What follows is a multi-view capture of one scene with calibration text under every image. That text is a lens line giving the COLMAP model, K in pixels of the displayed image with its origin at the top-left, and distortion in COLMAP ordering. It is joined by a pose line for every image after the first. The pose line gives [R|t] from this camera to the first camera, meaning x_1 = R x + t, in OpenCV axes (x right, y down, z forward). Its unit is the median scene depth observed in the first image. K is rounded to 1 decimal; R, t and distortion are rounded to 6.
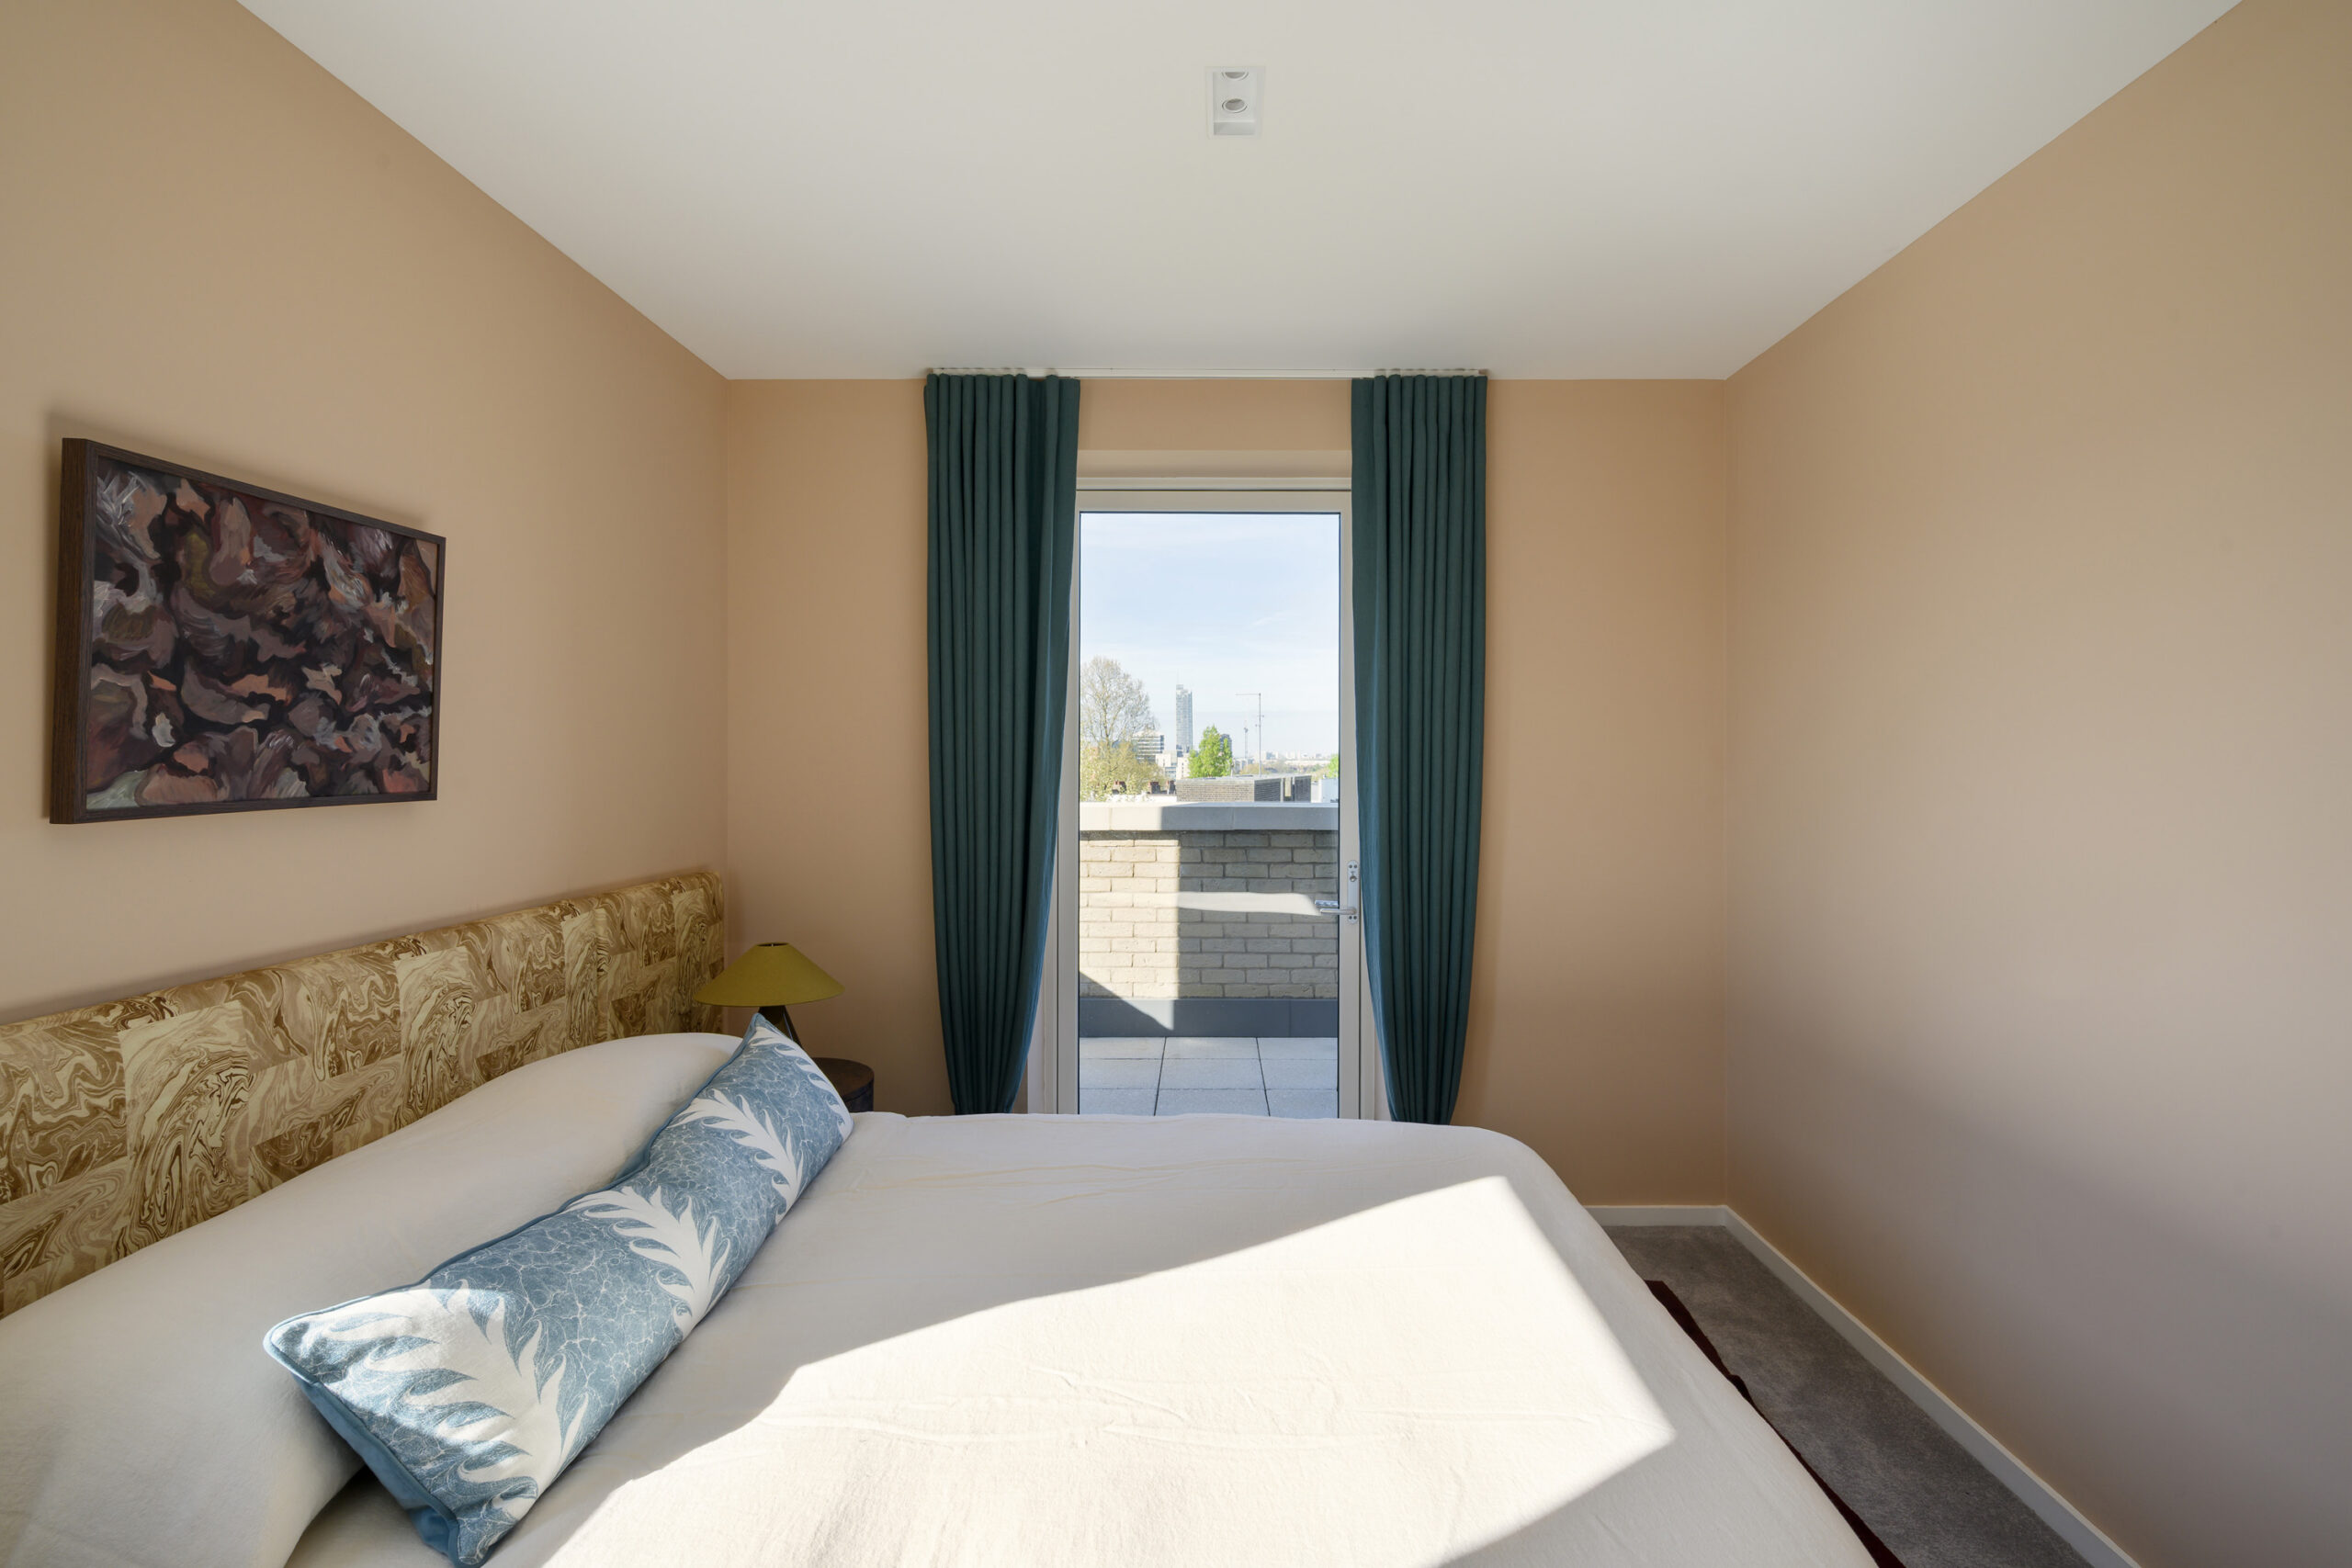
lens RADIAL K [[1079.8, 0, 1164.6], [0, 1079.8, 777.7], [0, 0, 1]] dist [0.002589, 0.000754]
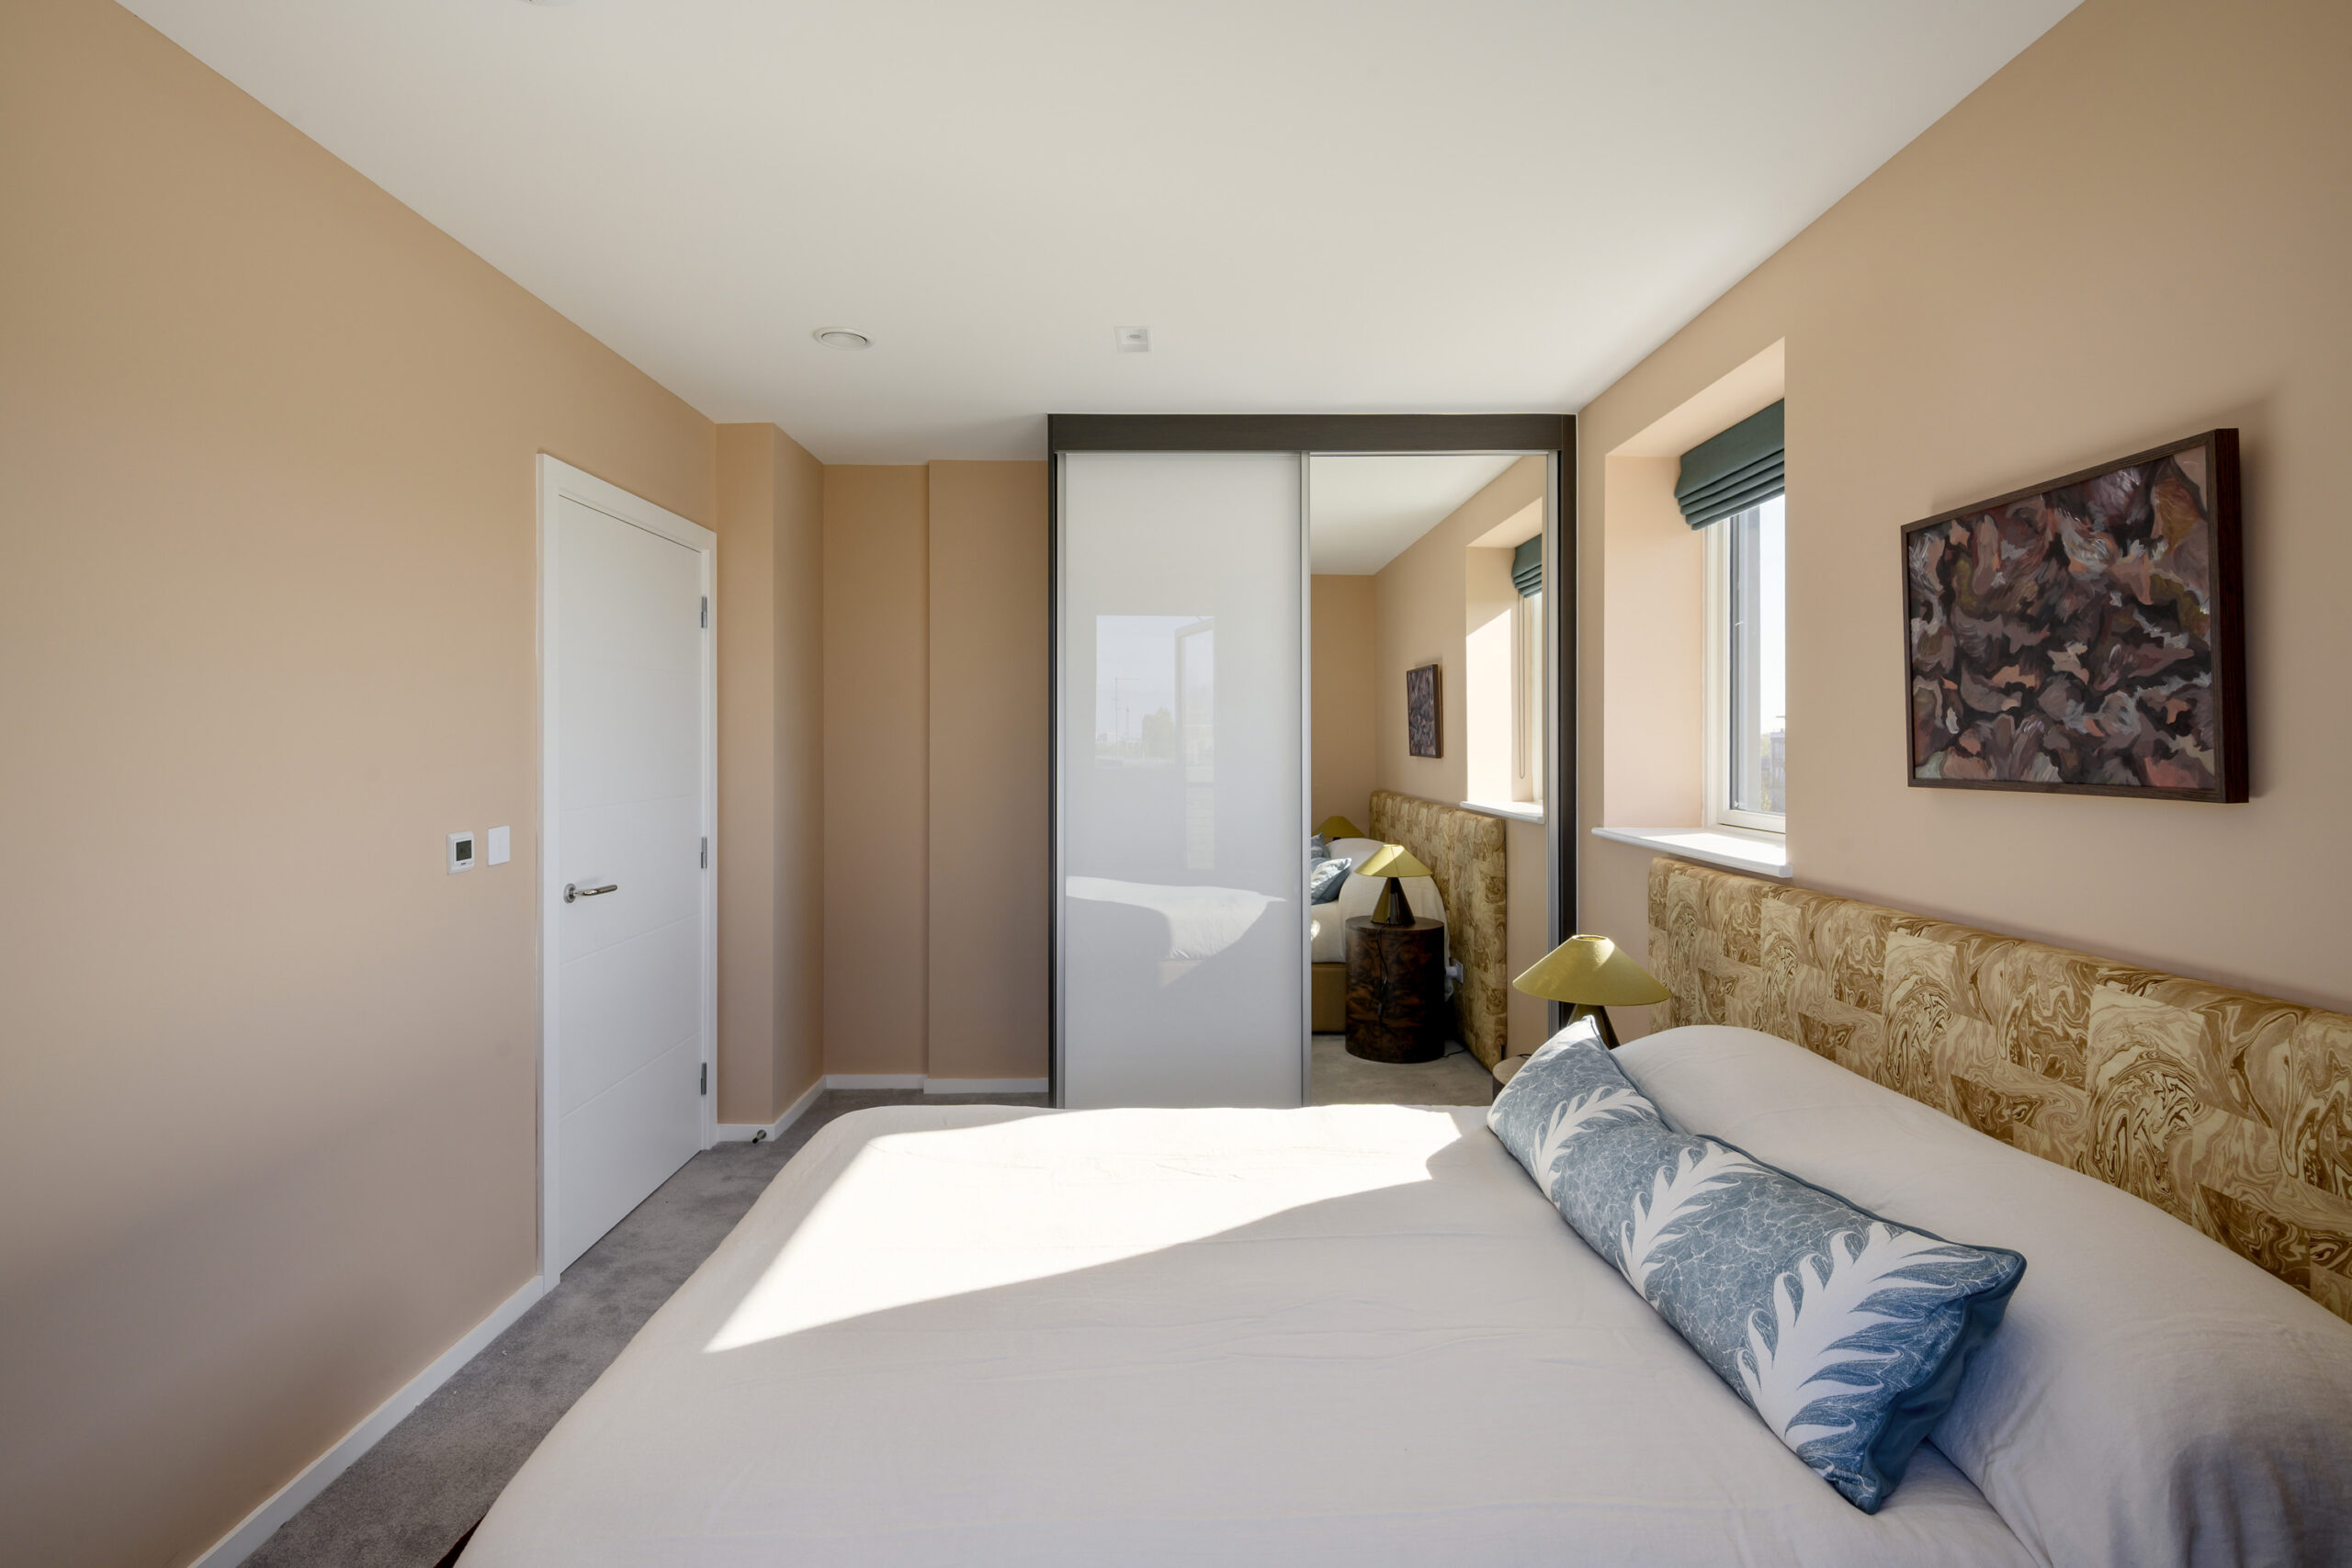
lens RADIAL K [[1079.8, 0, 1164.8], [0, 1079.8, 762.3], [0, 0, 1]] dist [0.002589, 0.000754]
pose [[-0.999129, 0.004447, -0.041480, 0.053381], [0.002813, 0.999221, 0.039361, -0.042587], [0.041623, 0.039210, -0.998364, 2.000134]]
